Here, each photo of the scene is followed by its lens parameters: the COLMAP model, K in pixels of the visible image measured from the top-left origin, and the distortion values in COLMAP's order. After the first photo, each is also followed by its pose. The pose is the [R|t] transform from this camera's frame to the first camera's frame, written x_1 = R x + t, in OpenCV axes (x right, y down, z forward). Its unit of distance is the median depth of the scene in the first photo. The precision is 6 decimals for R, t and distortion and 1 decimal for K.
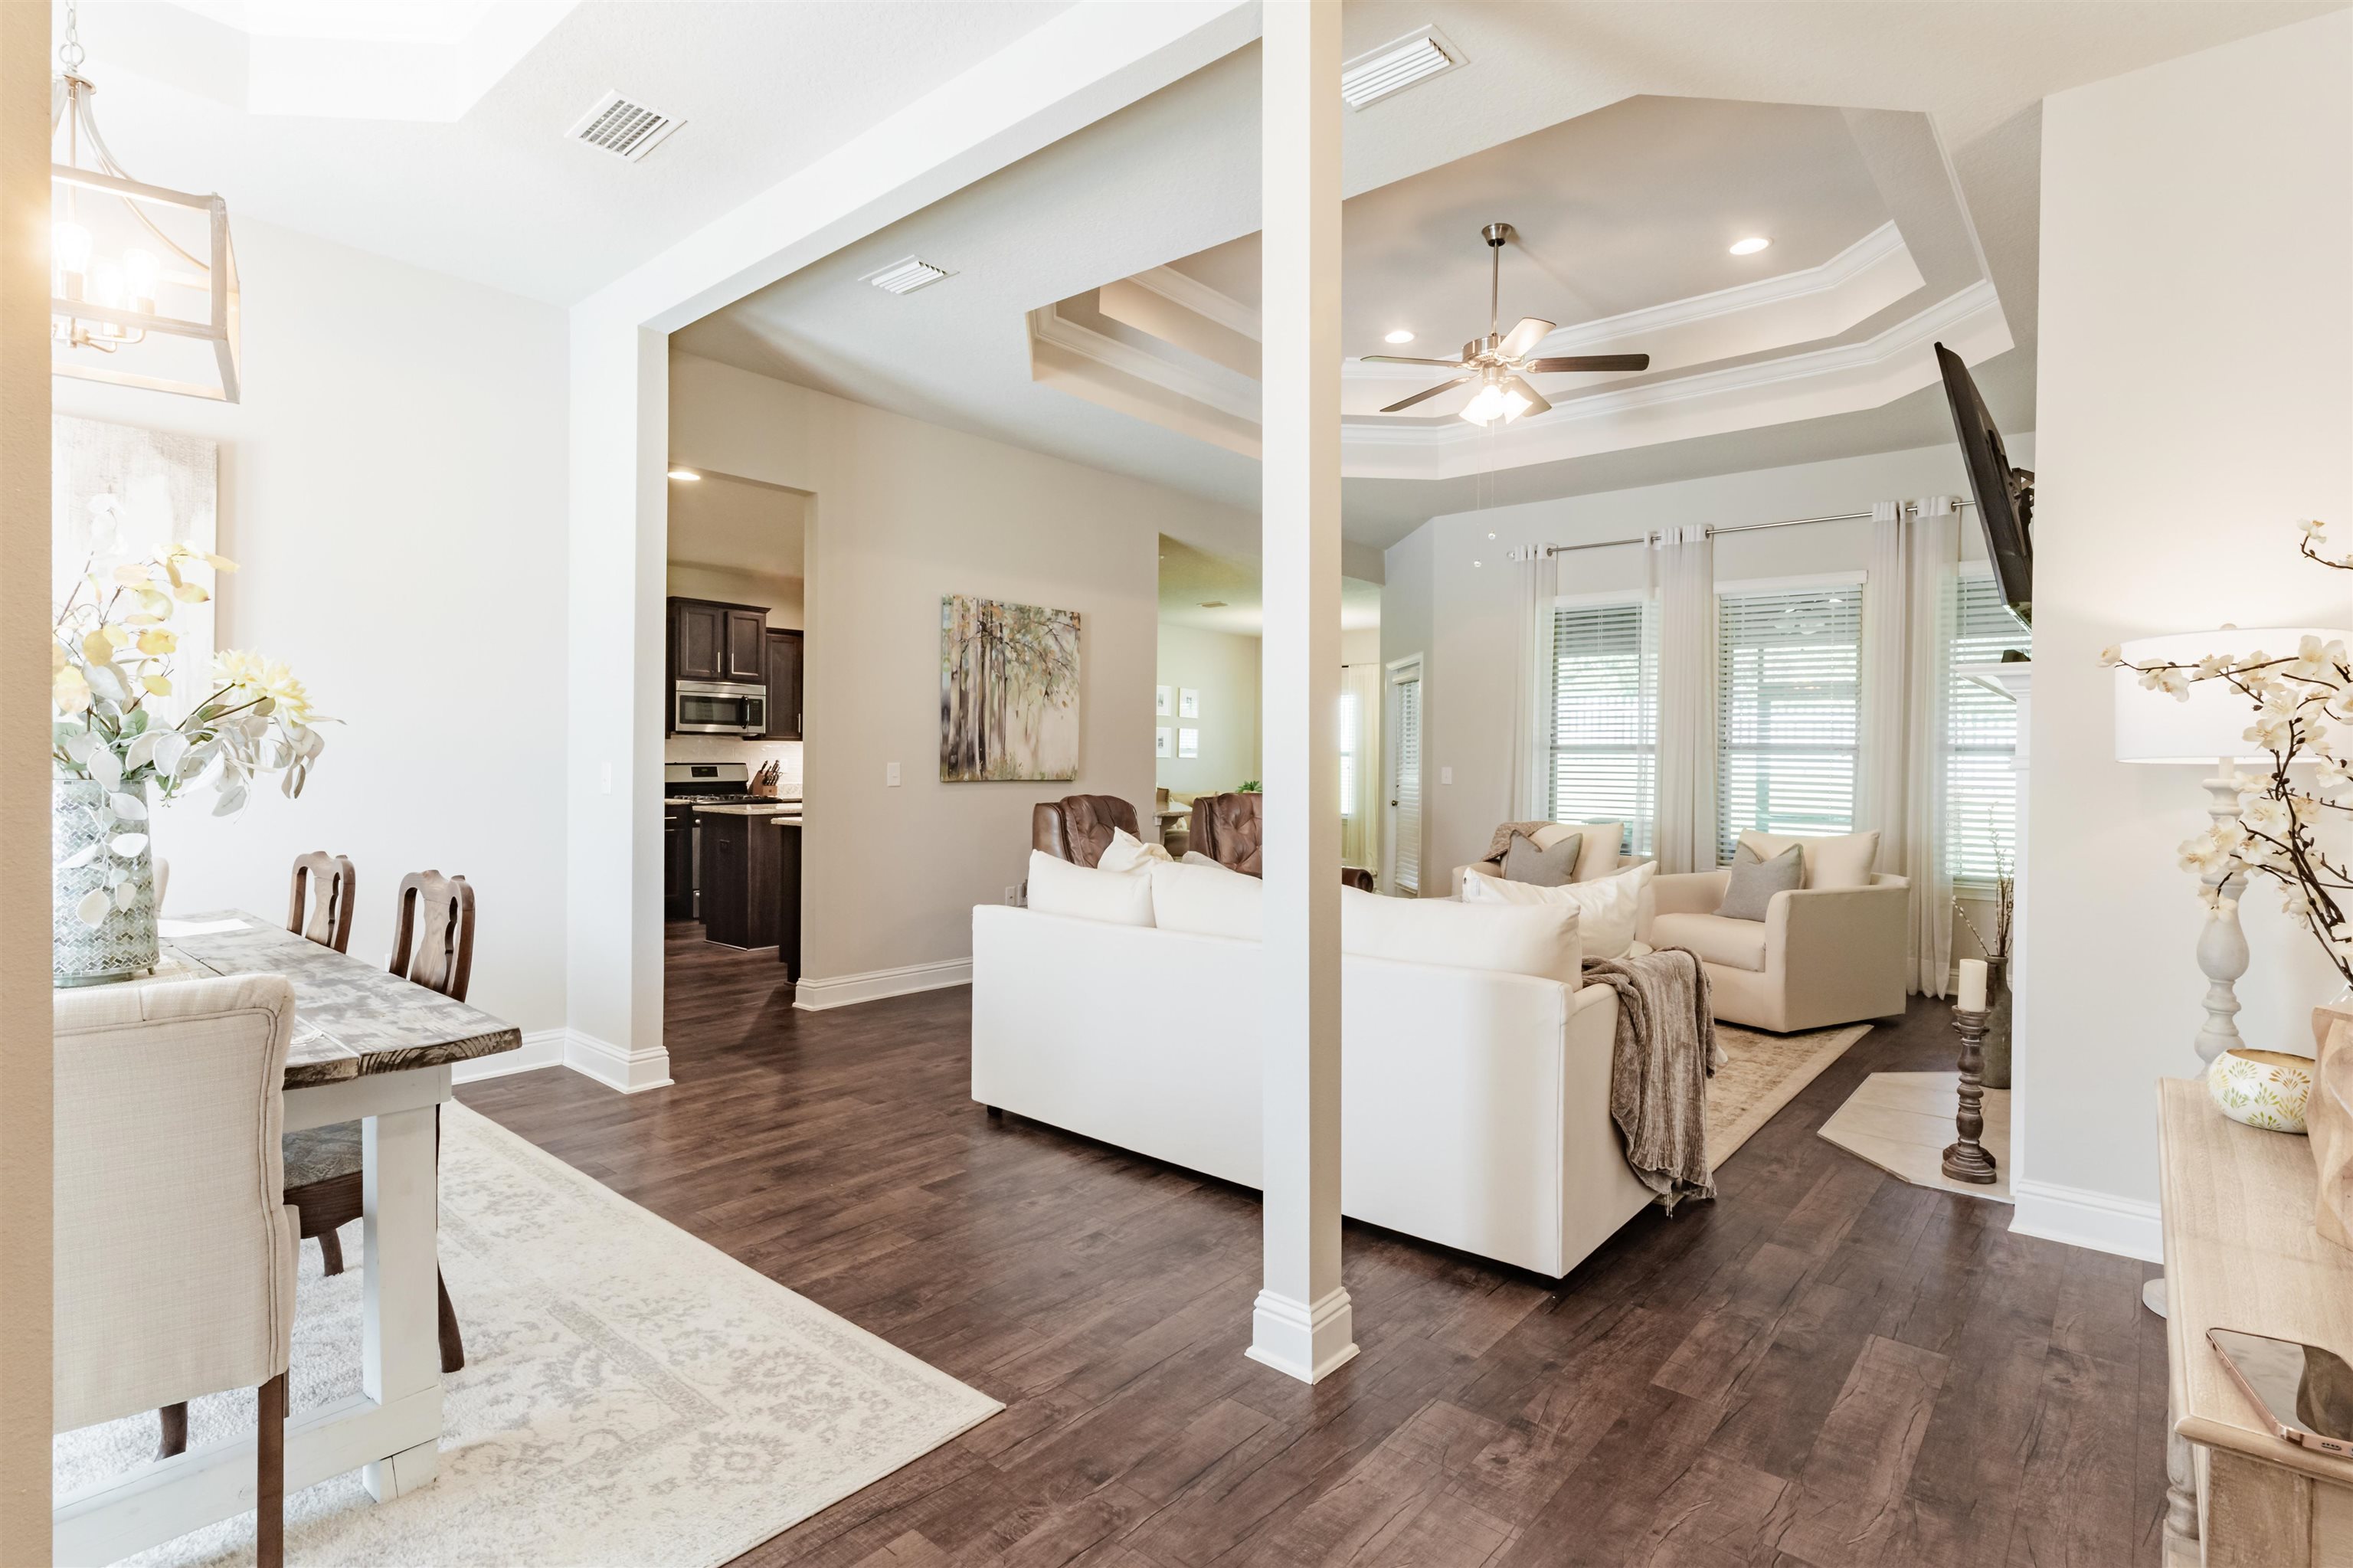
lens RADIAL K [[1152.4, 0, 1158.1], [0, 1152.4, 770.5], [0, 0, 1]] dist [-0.000327, 0.000288]
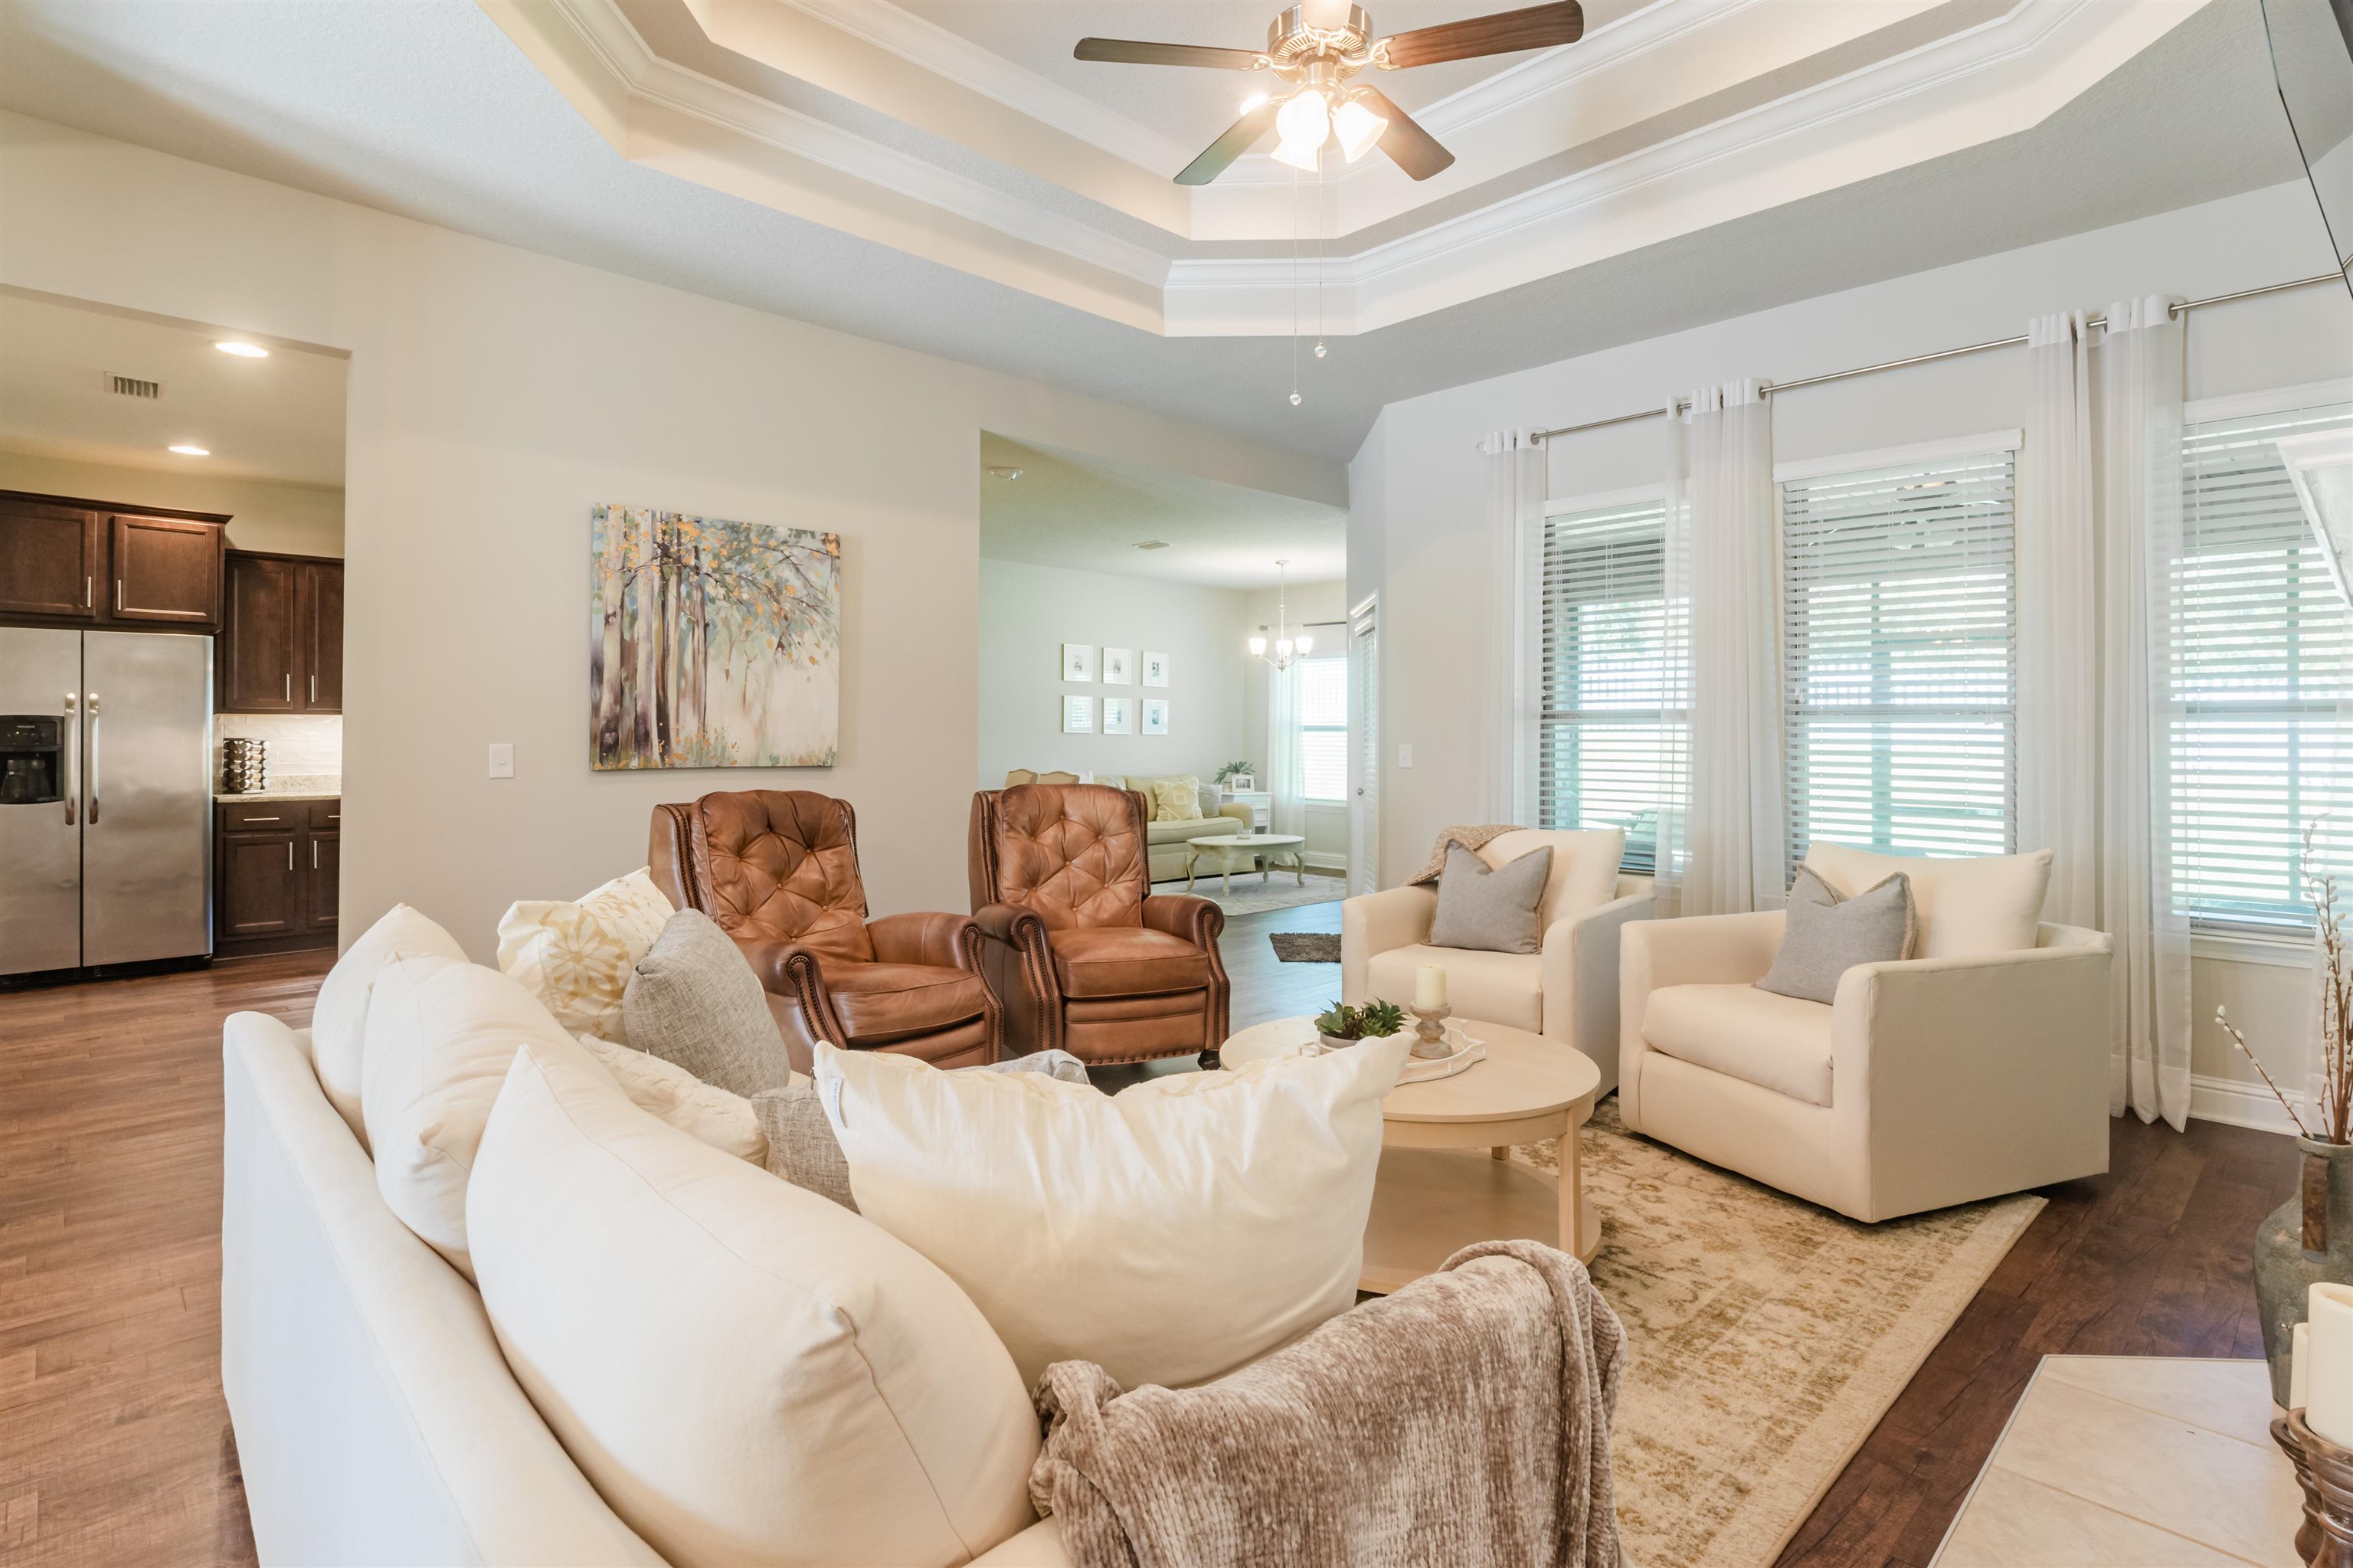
lens RADIAL K [[1152.4, 0, 1115.8], [0, 1152.4, 728.6], [0, 0, 1]] dist [-0.000327, 0.000288]
pose [[0.992720, -0.008303, -0.120160, 0.201952], [0.006309, 0.999836, -0.016965, -0.001777], [0.120282, 0.016083, 0.992610, 0.324029]]
